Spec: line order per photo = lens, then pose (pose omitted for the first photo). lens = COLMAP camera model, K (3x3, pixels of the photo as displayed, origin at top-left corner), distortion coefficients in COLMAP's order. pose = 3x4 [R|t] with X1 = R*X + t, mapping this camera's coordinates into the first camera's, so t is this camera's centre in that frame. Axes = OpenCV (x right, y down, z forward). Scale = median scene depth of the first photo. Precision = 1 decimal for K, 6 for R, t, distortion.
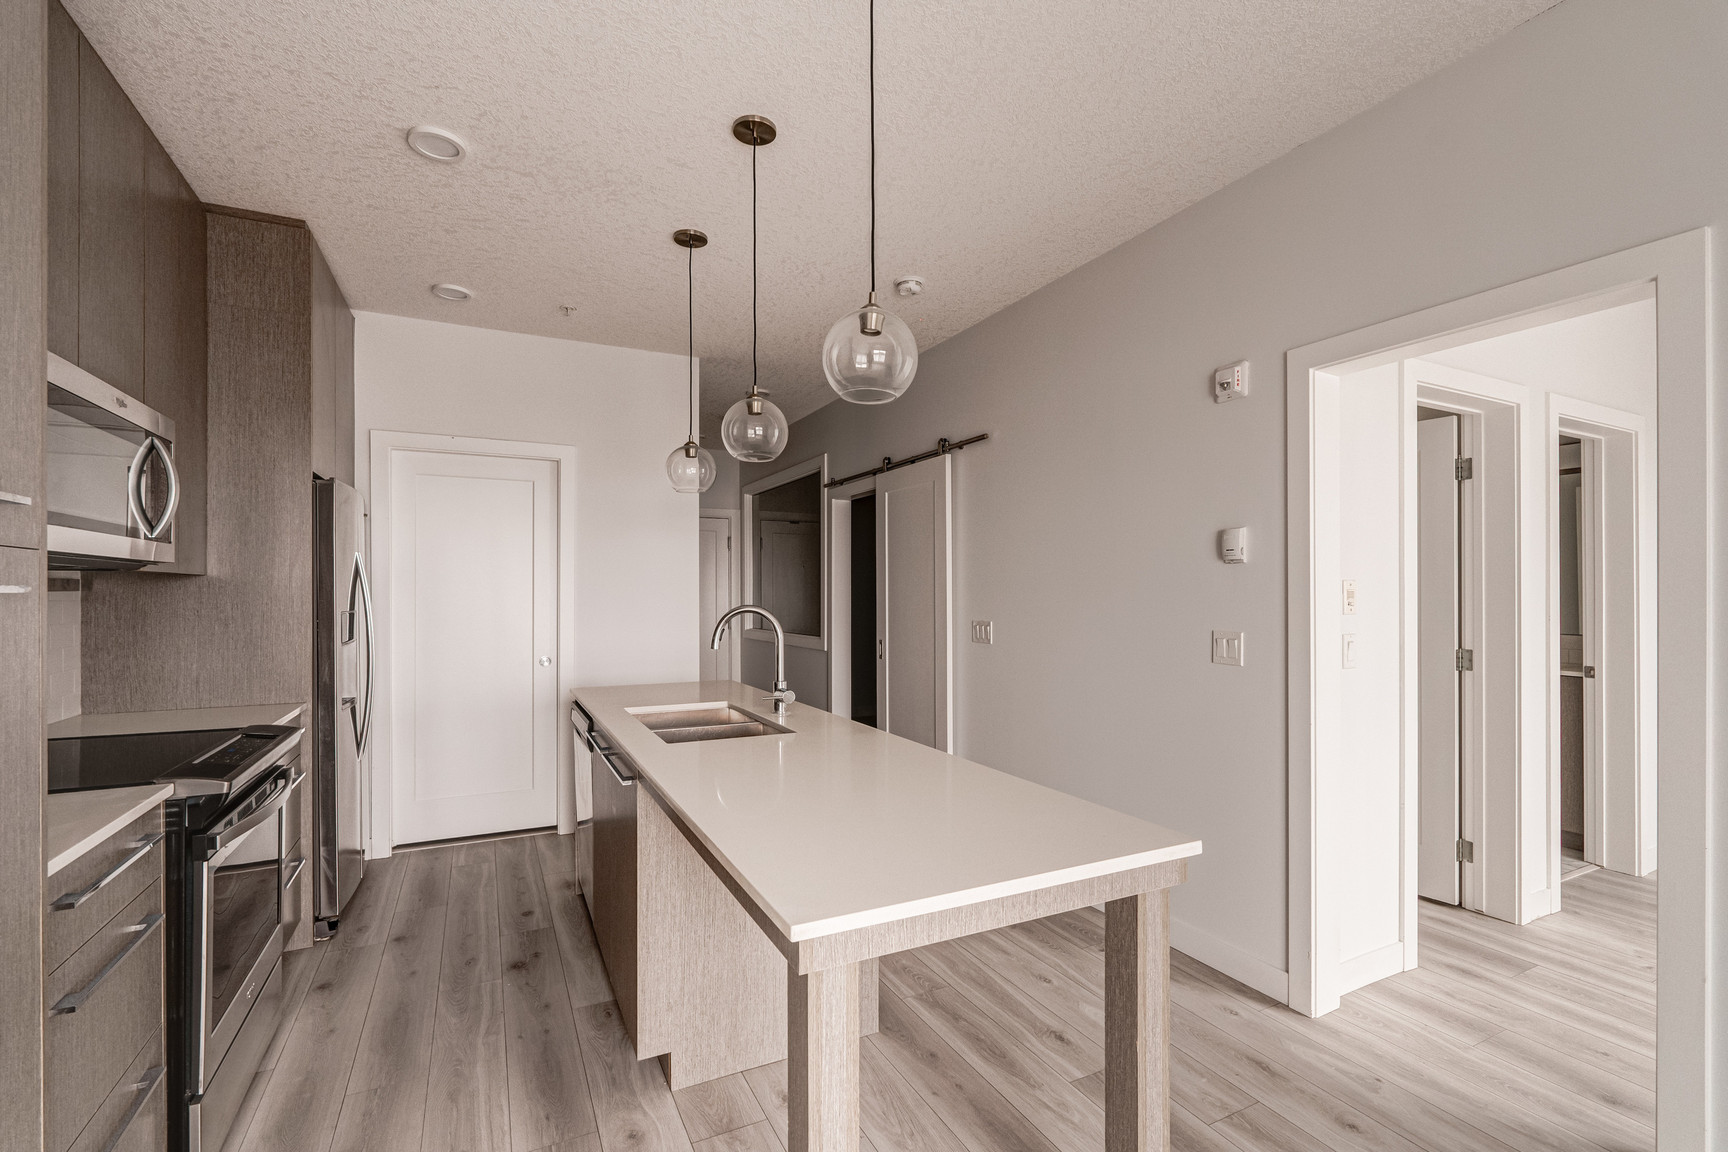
lens RADIAL K [[761.4, 0, 861.4], [0, 761.4, 590.2], [0, 0, 1]] dist [-0.001670, -0.000436]
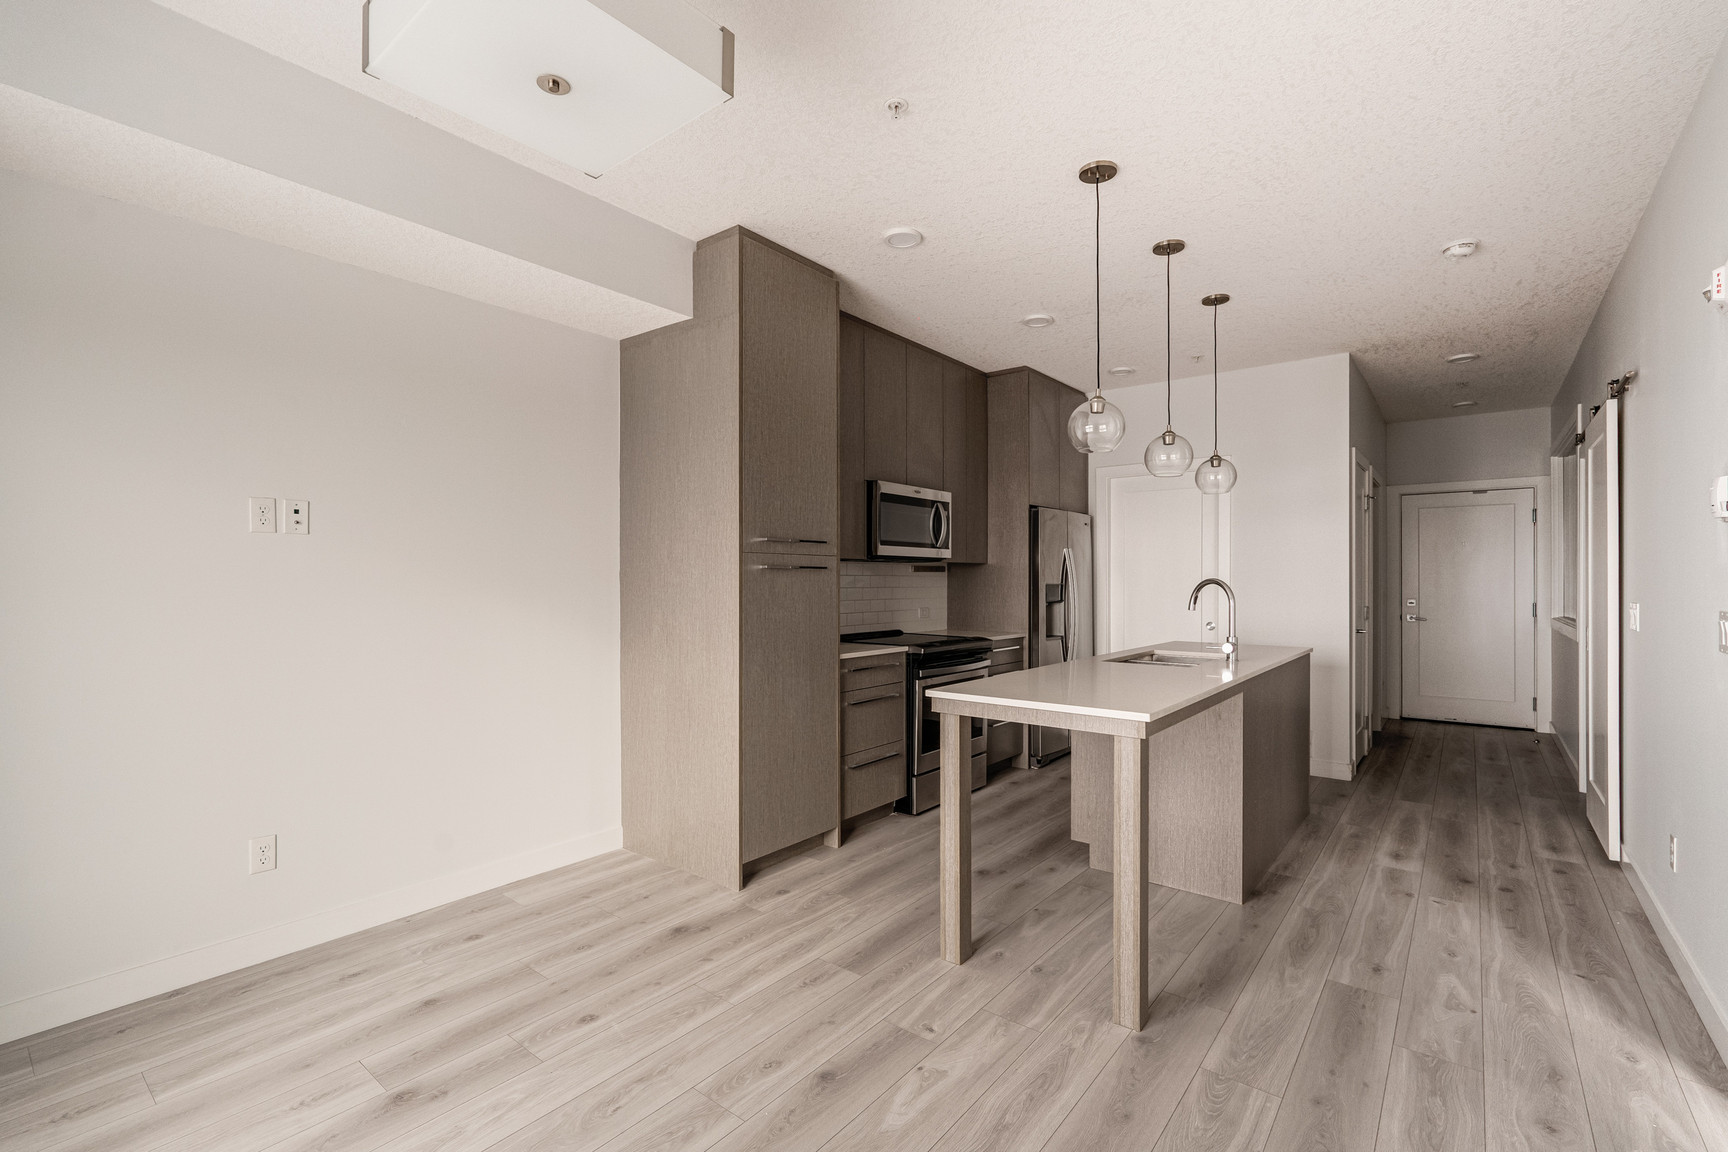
lens RADIAL K [[760.2, 0, 865.7], [0, 760.2, 582.4], [0, 0, 1]] dist [-0.001225, -0.000166]
pose [[0.420737, 0.003892, -0.907174, 0.756756], [0.002086, 0.999984, 0.005258, 0.016958], [0.907180, -0.004104, 0.420722, -0.104653]]
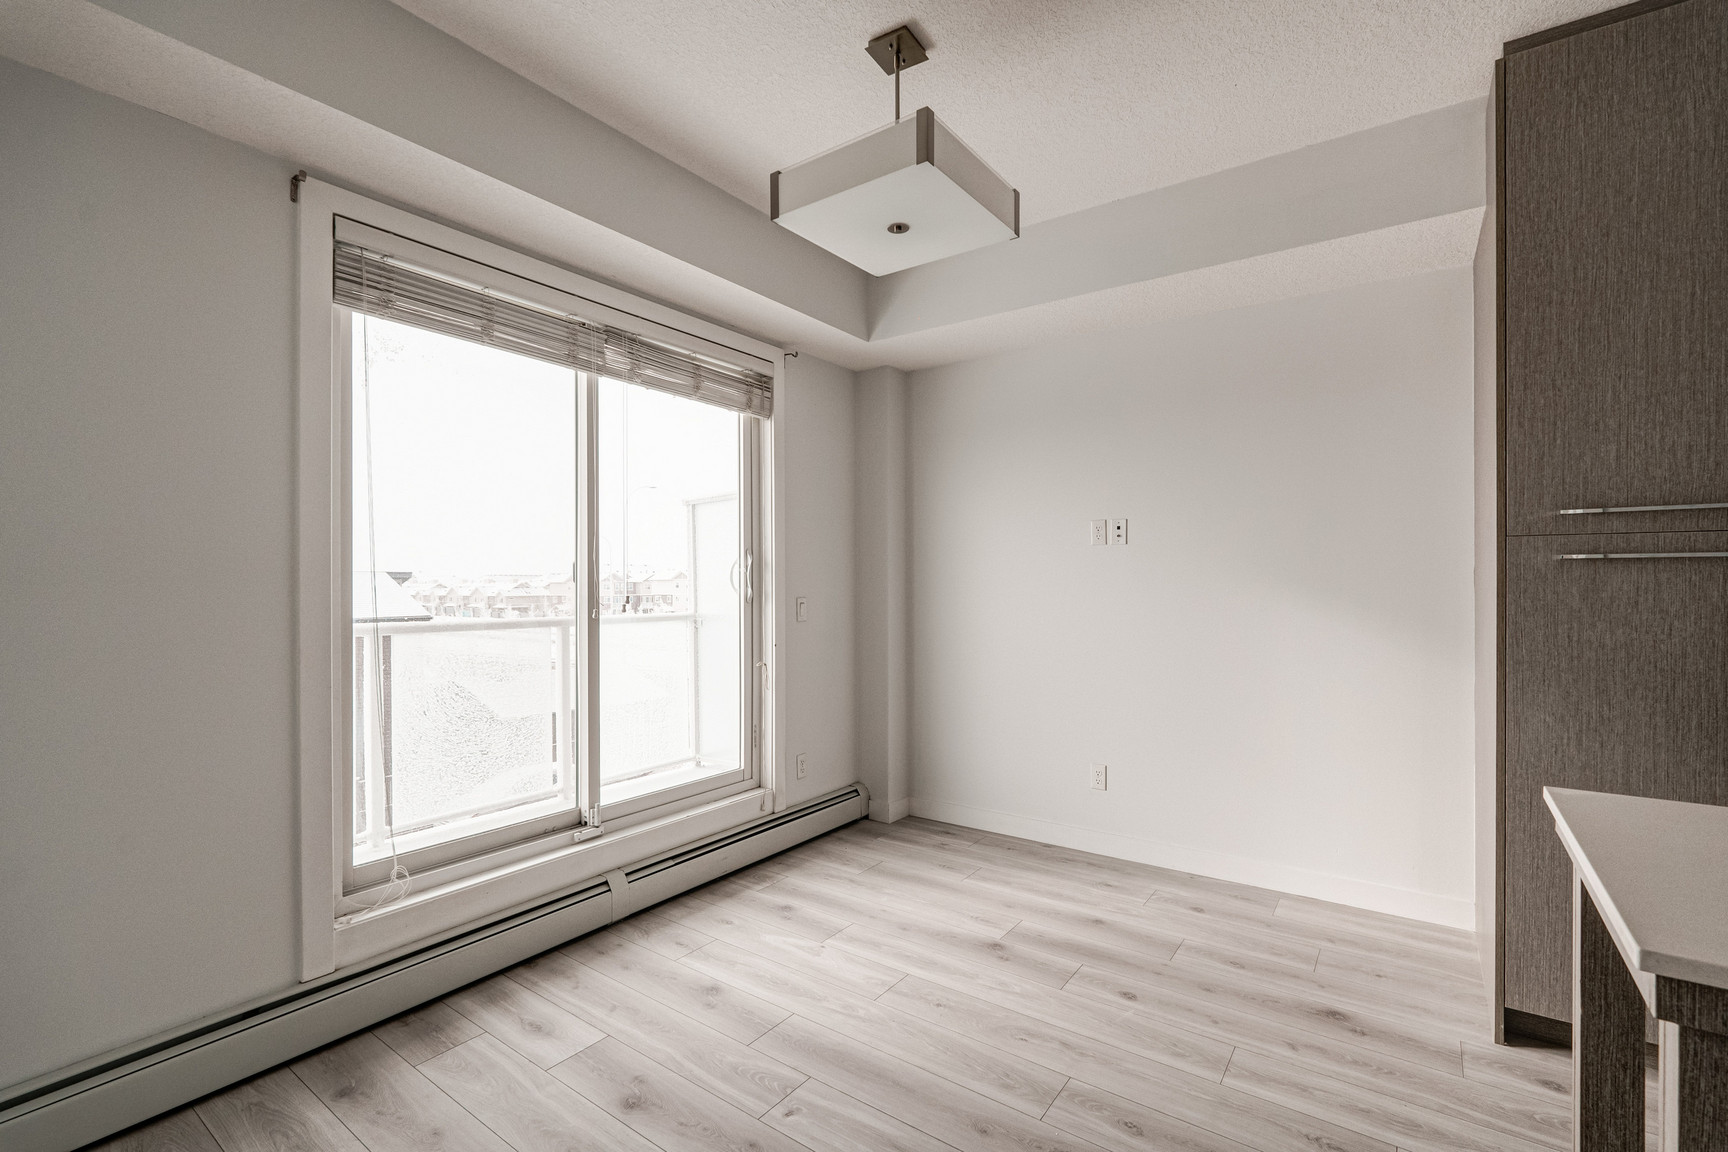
lens RADIAL K [[770.0, 0, 866.5], [0, 770.0, 580.2], [0, 0, 1]] dist [-0.000624, -0.000542]
pose [[-0.885767, 0.002943, -0.464120, 0.566771], [0.004283, 0.999989, -0.001834, 0.019846], [0.464110, -0.003613, -0.885770, 0.568980]]
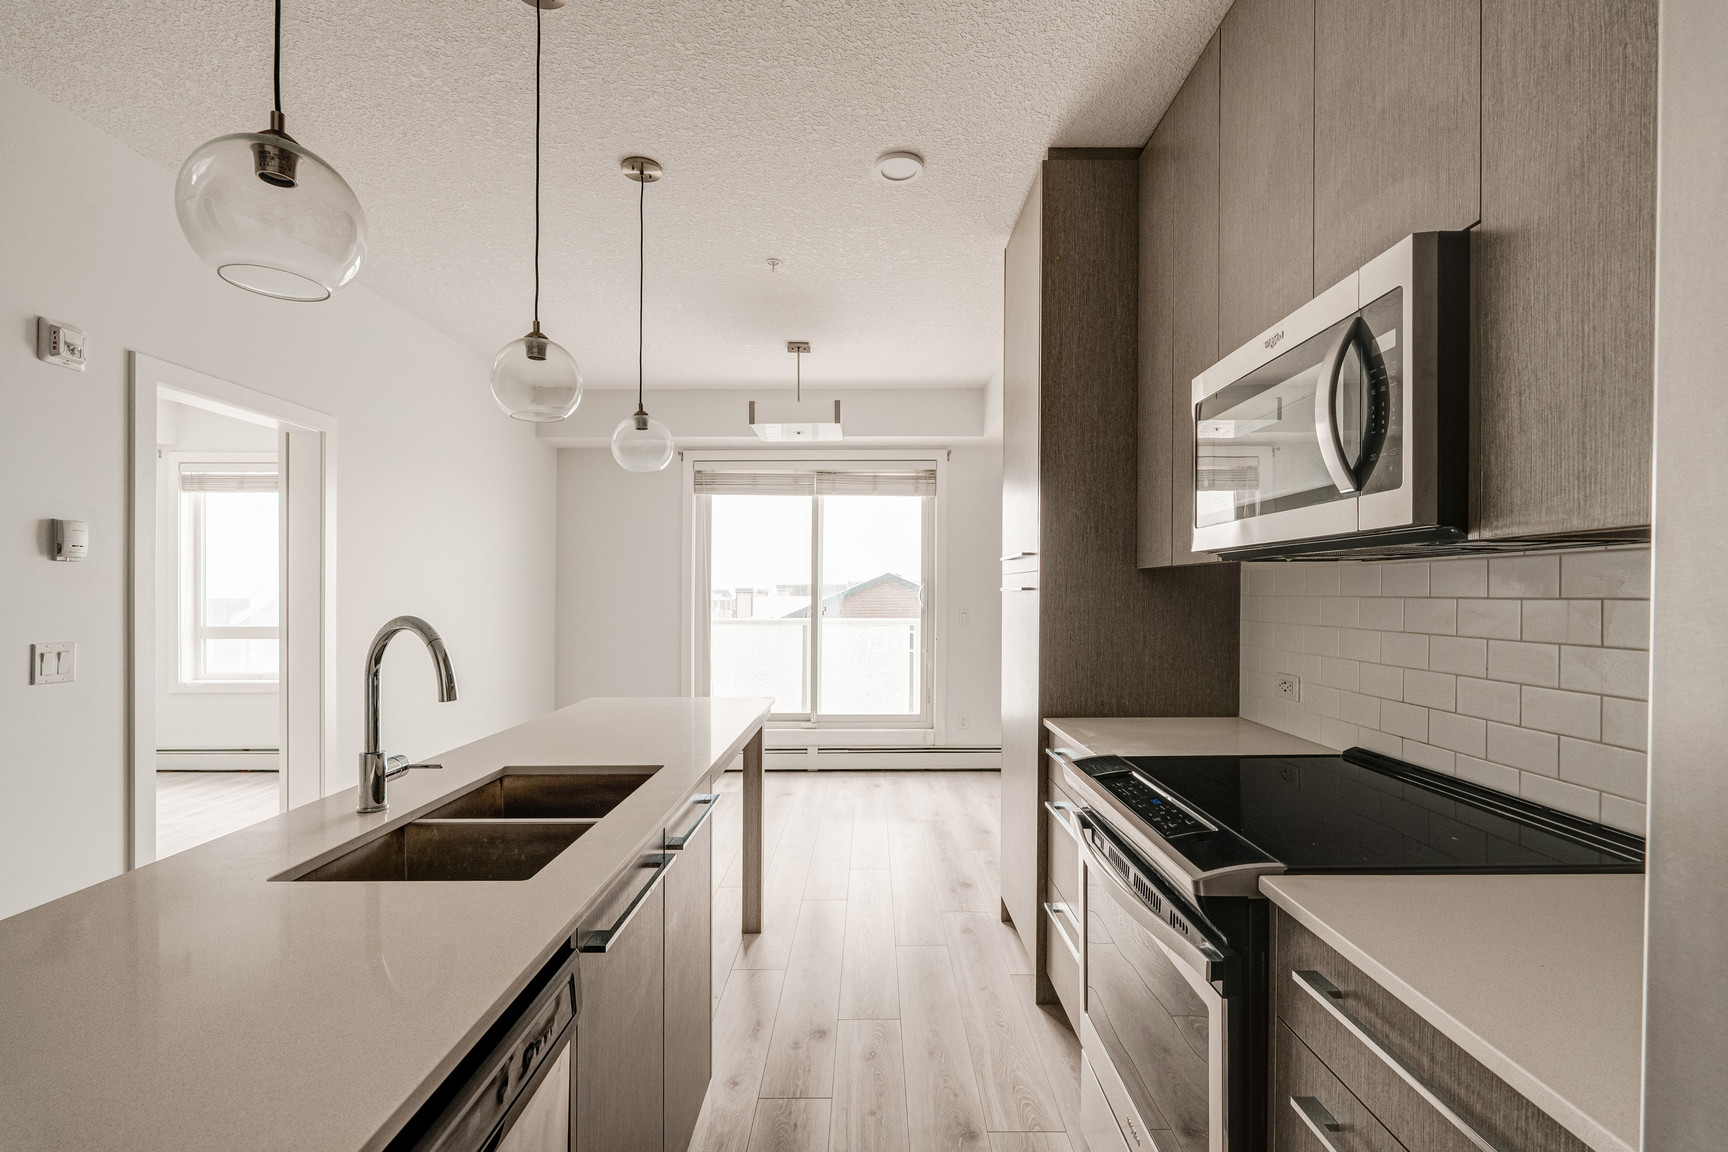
lens RADIAL K [[772.9, 0, 861.9], [0, 772.9, 584.3], [0, 0, 1]] dist [-0.001725, -0.000457]
pose [[-0.891258, 0.009325, 0.453401, -0.644464], [0.003628, 0.999903, -0.013432, 0.006225], [-0.453483, -0.010326, -0.891205, 1.263959]]
